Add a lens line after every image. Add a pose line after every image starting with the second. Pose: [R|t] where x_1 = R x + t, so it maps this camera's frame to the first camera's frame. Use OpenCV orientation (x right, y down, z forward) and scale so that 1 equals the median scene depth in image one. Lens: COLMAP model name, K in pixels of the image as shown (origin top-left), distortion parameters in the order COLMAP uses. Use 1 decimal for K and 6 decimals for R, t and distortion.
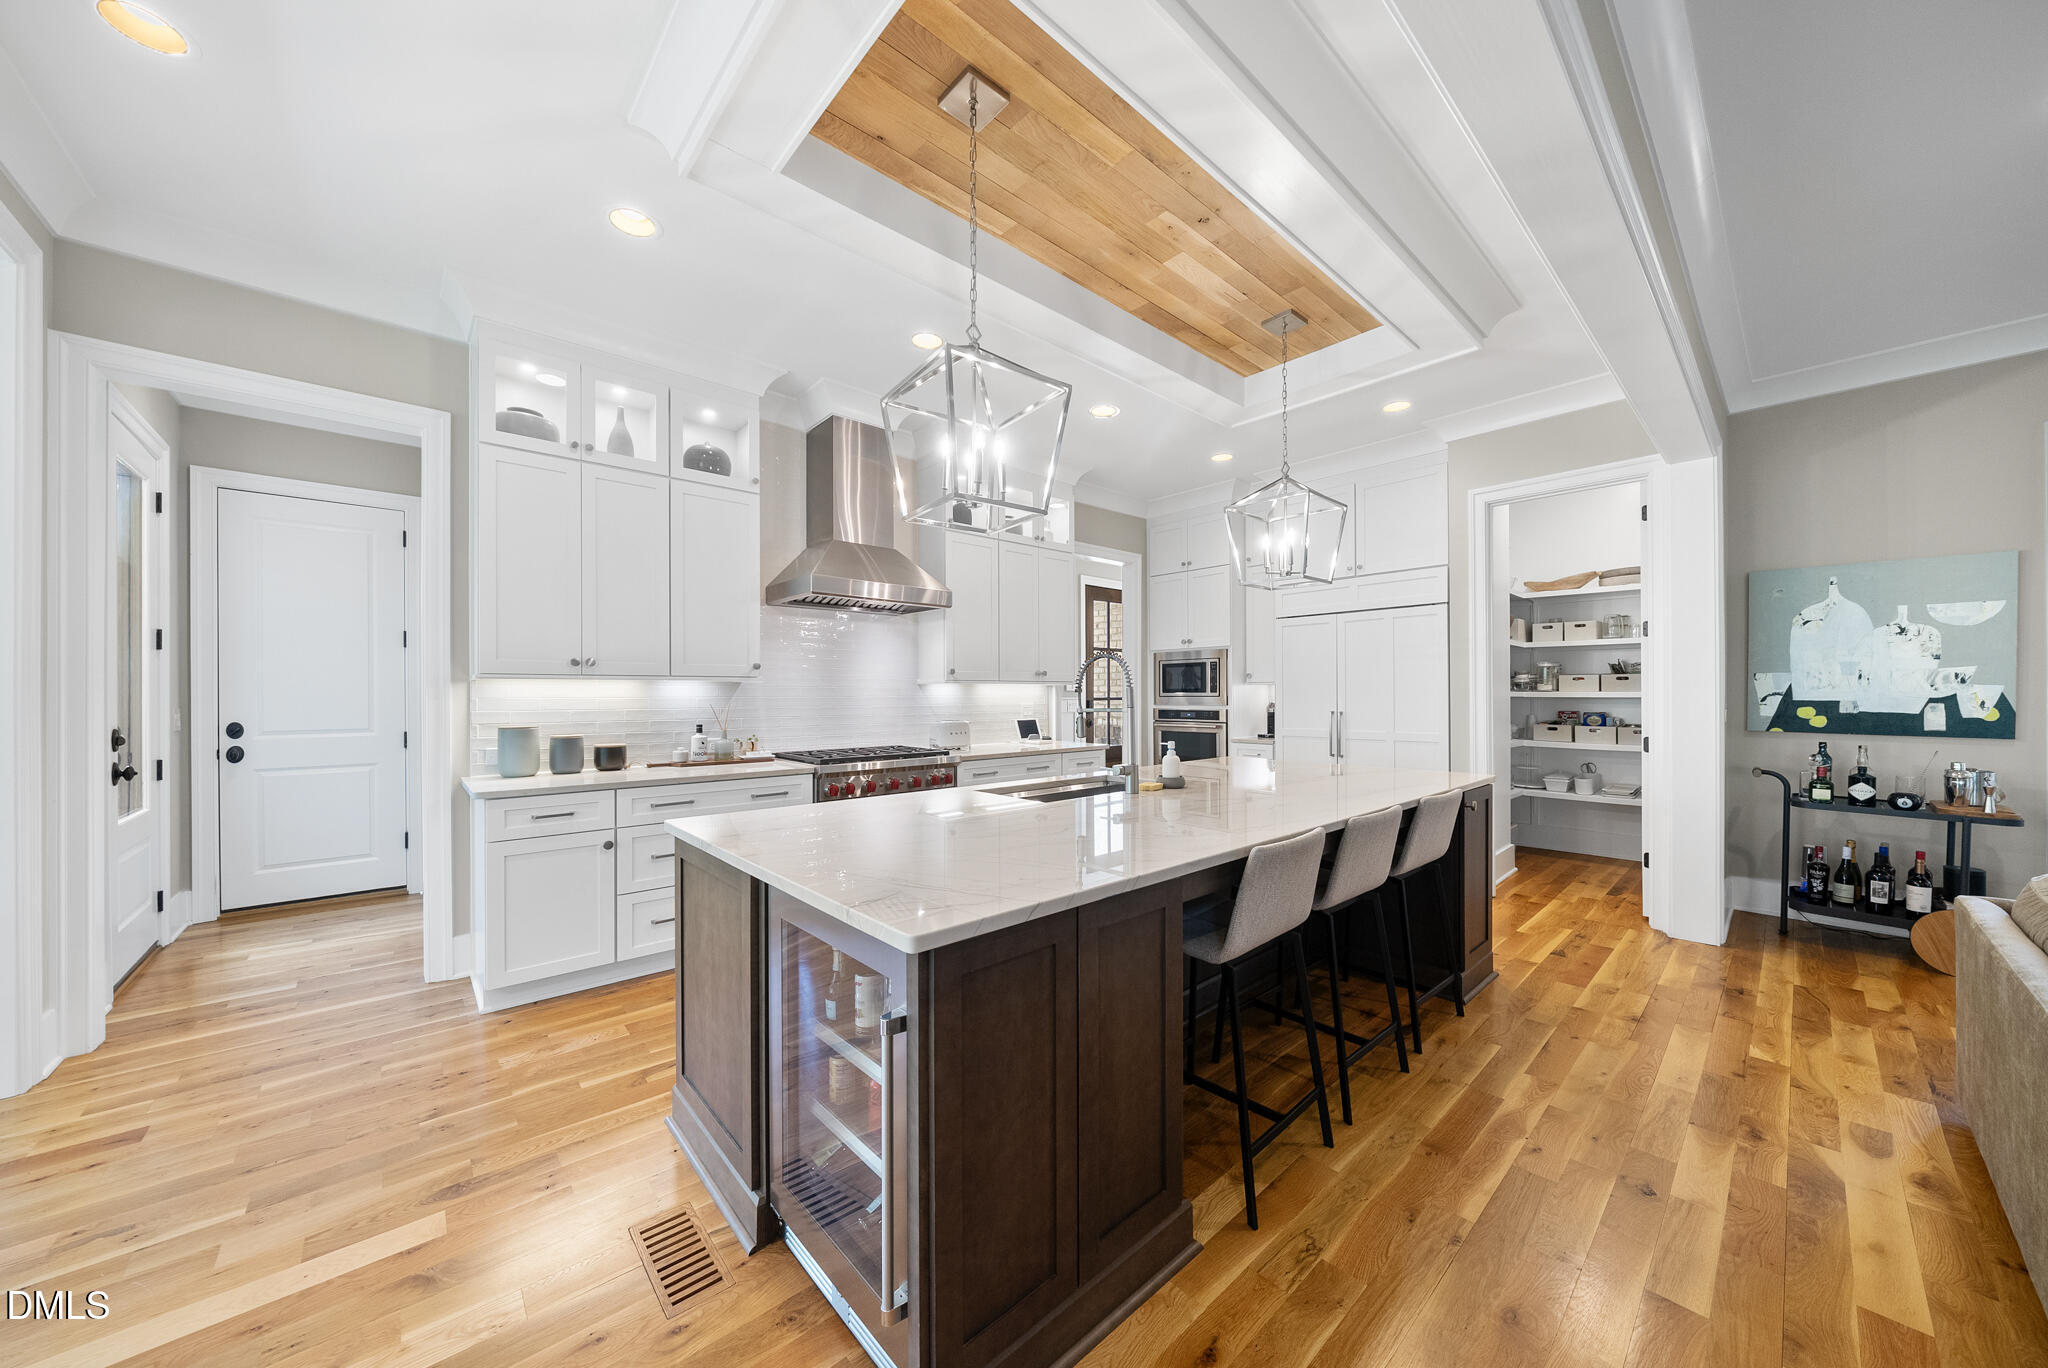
lens RADIAL K [[705.0, 0, 1025.5], [0, 705.0, 693.5], [0, 0, 1]] dist [-0.005310, 0.000356]
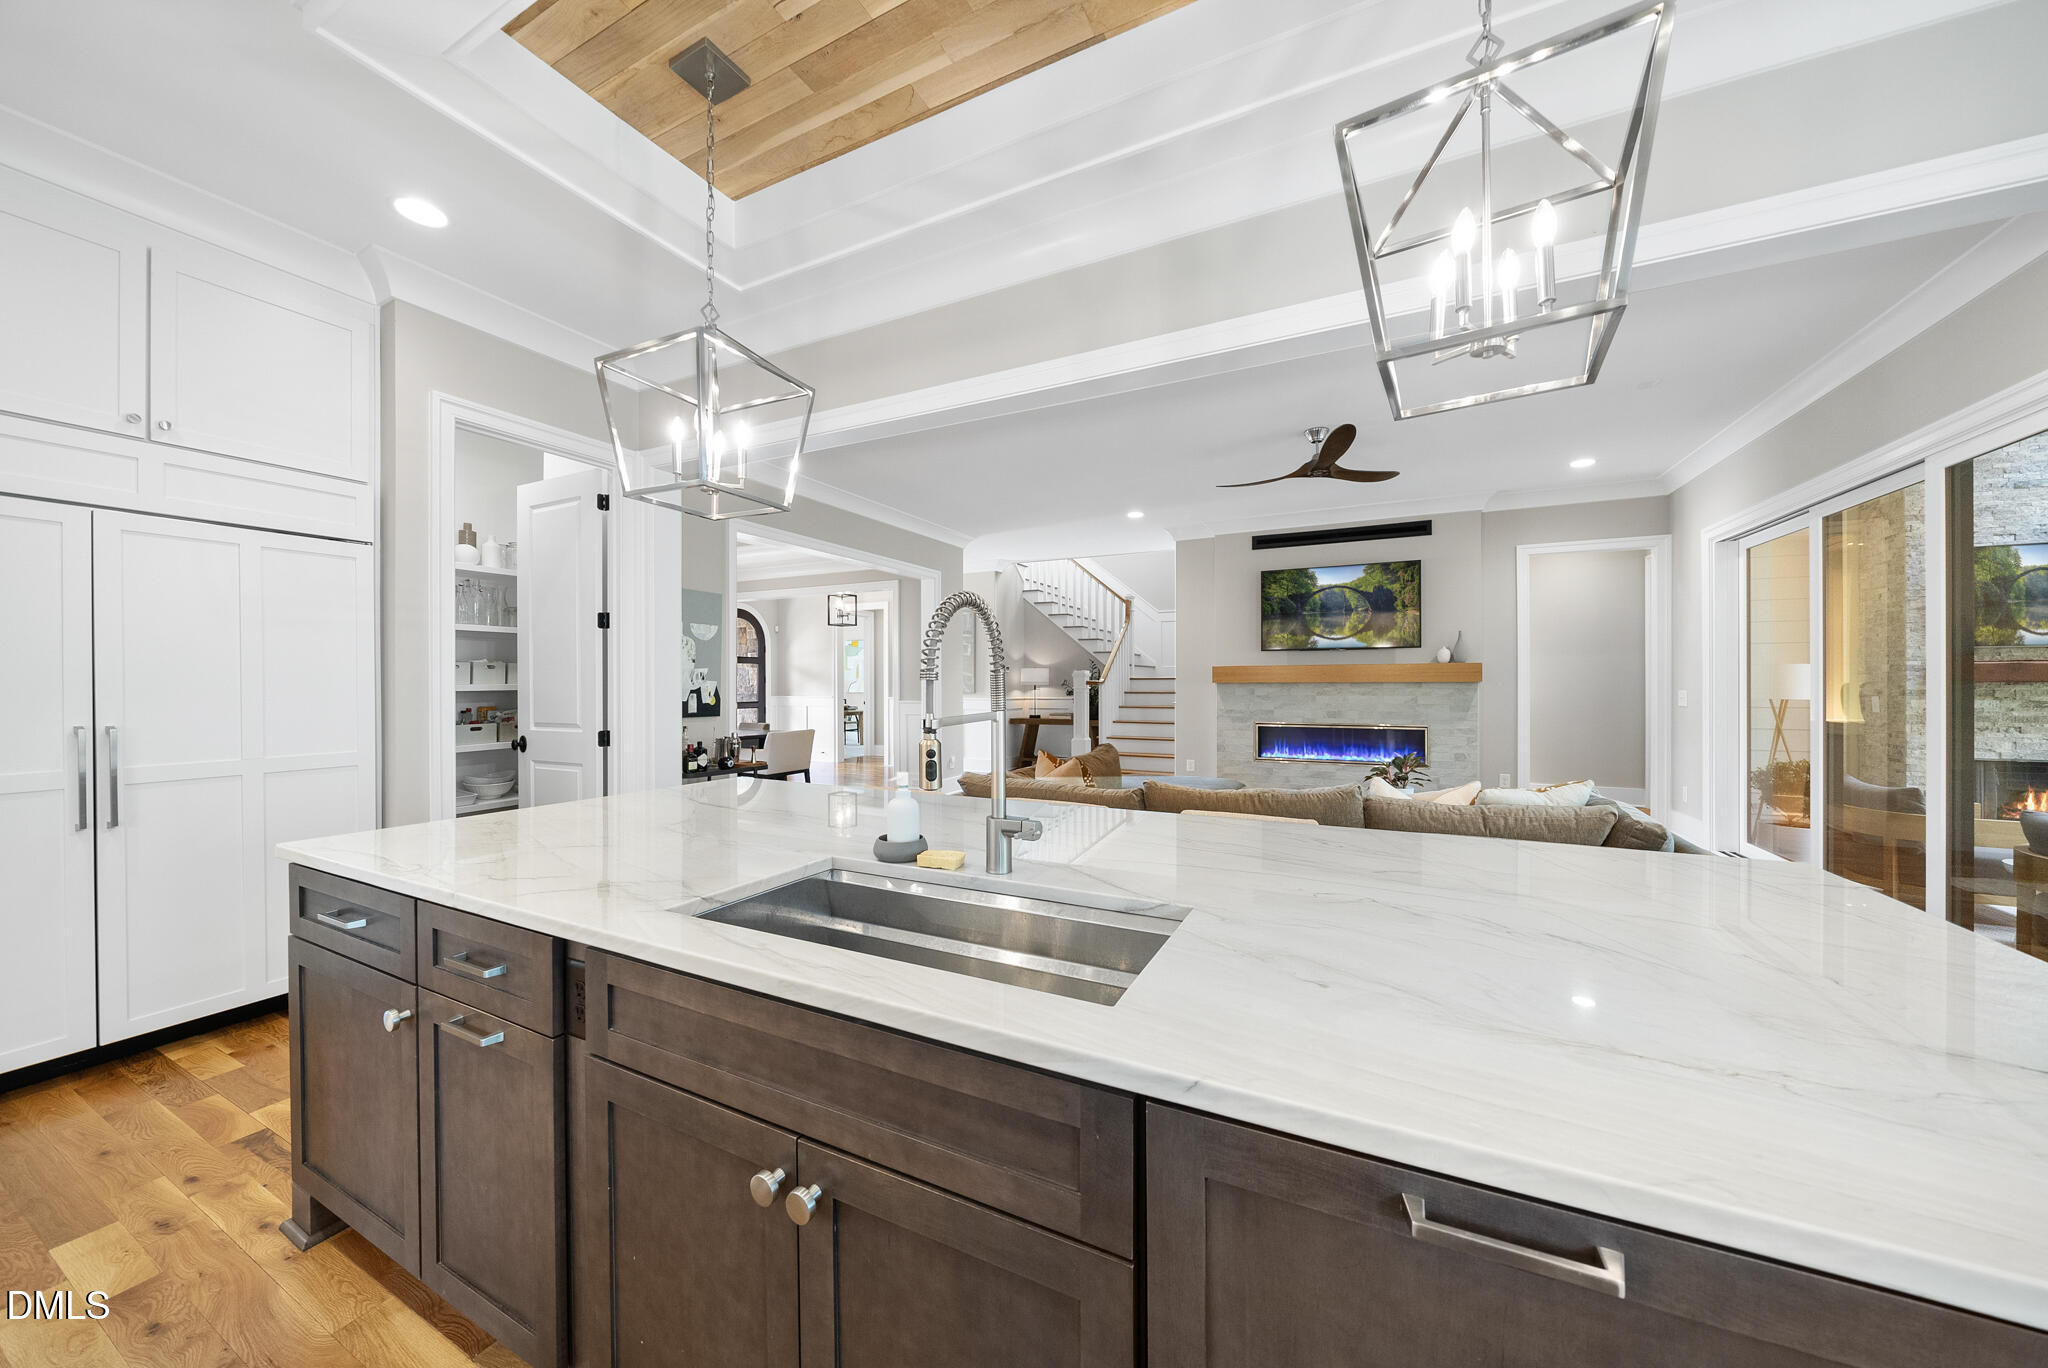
lens RADIAL K [[705.0, 0, 1030.3], [0, 705.0, 680.6], [0, 0, 1]] dist [-0.005310, 0.000356]
pose [[-0.372563, 0.006186, 0.927986, -0.274147], [0.000308, 0.999979, -0.006542, -0.003060], [-0.928007, -0.002151, -0.372557, 0.924872]]
